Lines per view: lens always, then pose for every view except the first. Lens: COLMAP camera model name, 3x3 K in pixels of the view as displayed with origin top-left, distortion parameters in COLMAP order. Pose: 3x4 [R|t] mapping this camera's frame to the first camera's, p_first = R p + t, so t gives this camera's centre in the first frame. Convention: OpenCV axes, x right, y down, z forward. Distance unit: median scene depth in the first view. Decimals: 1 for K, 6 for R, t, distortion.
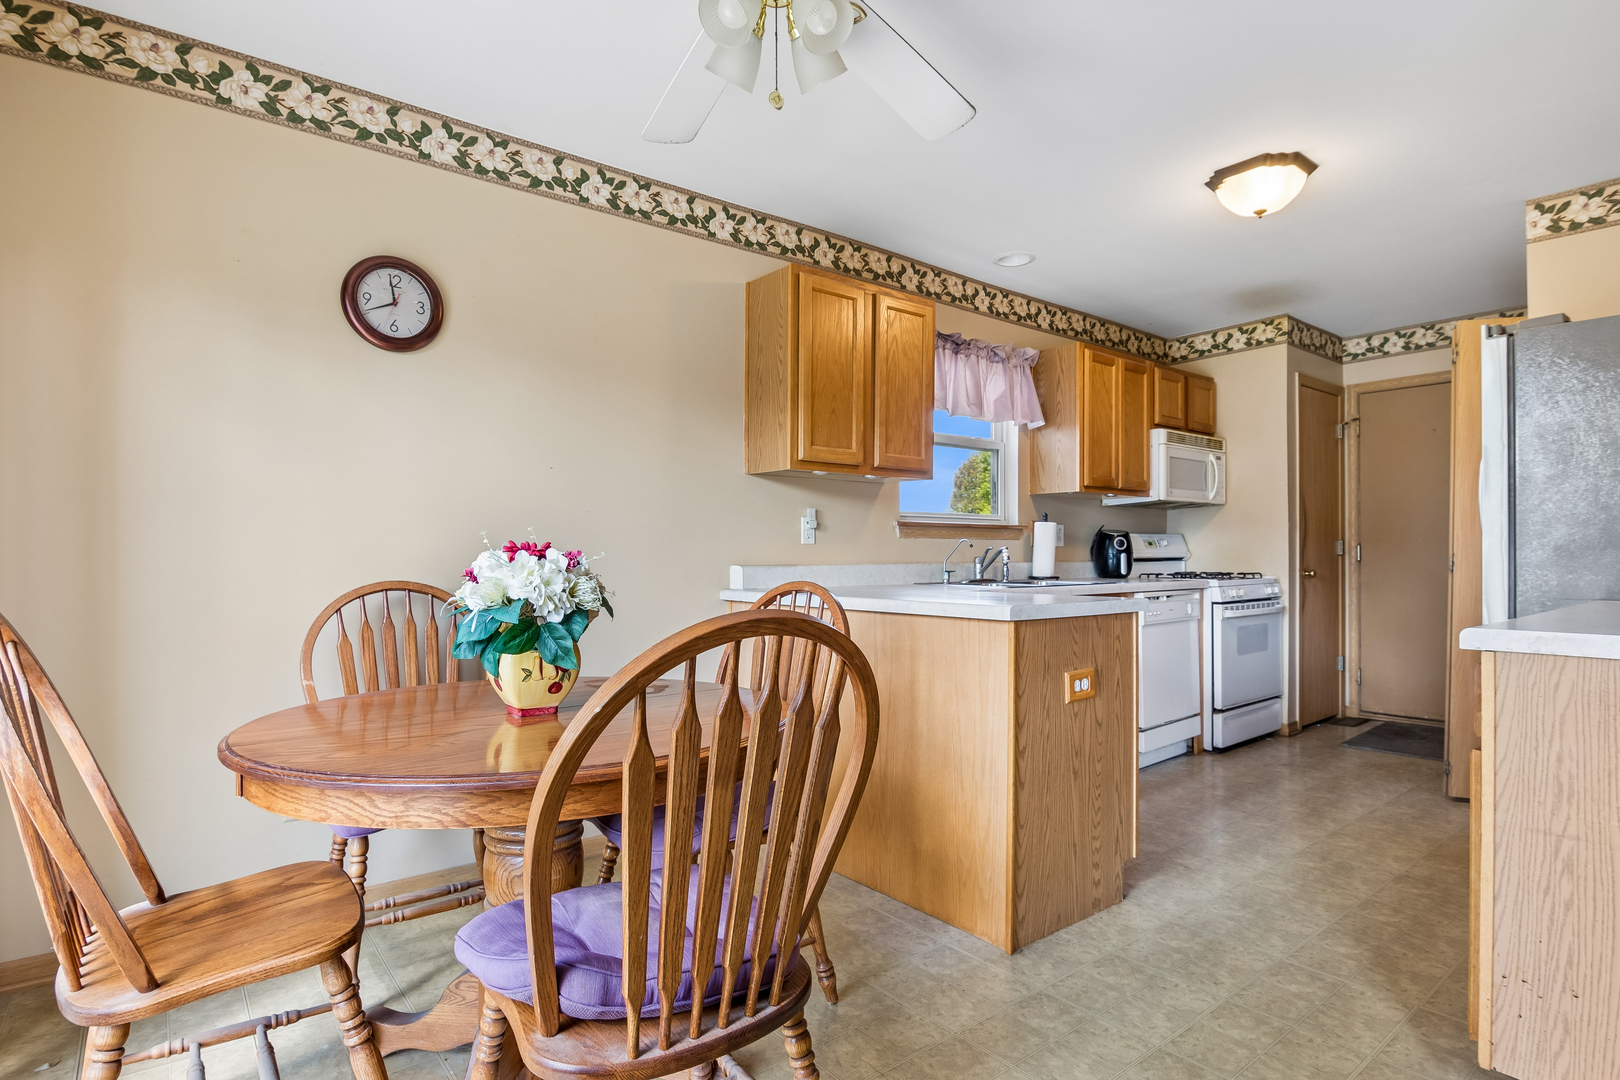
lens RADIAL K [[844.1, 0, 810.1], [0, 844.1, 545.5], [0, 0, 1]] dist [0.000372, -0.001893]
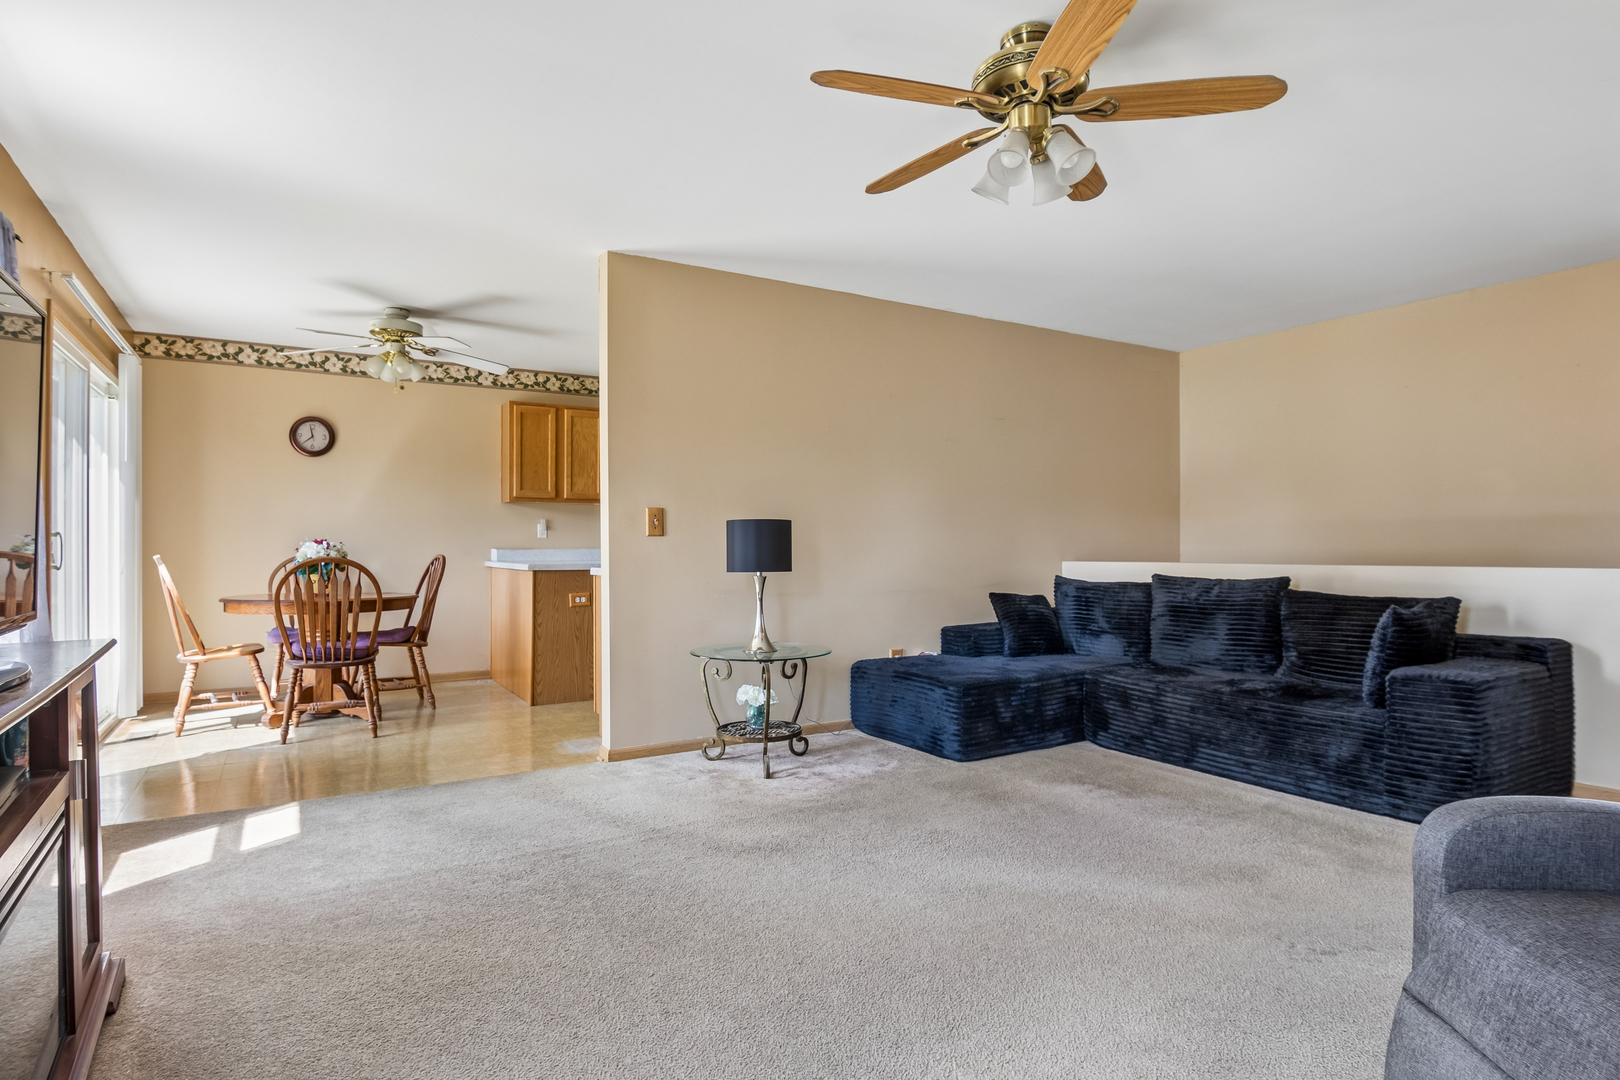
lens RADIAL K [[844.1, 0, 803.7], [0, 844.1, 541.5], [0, 0, 1]] dist [0.000372, -0.001893]
pose [[0.991185, -0.004196, -0.132418, 1.241283], [0.005830, 0.999912, 0.011955, -0.018761], [0.132356, -0.012621, 0.991122, -1.216345]]
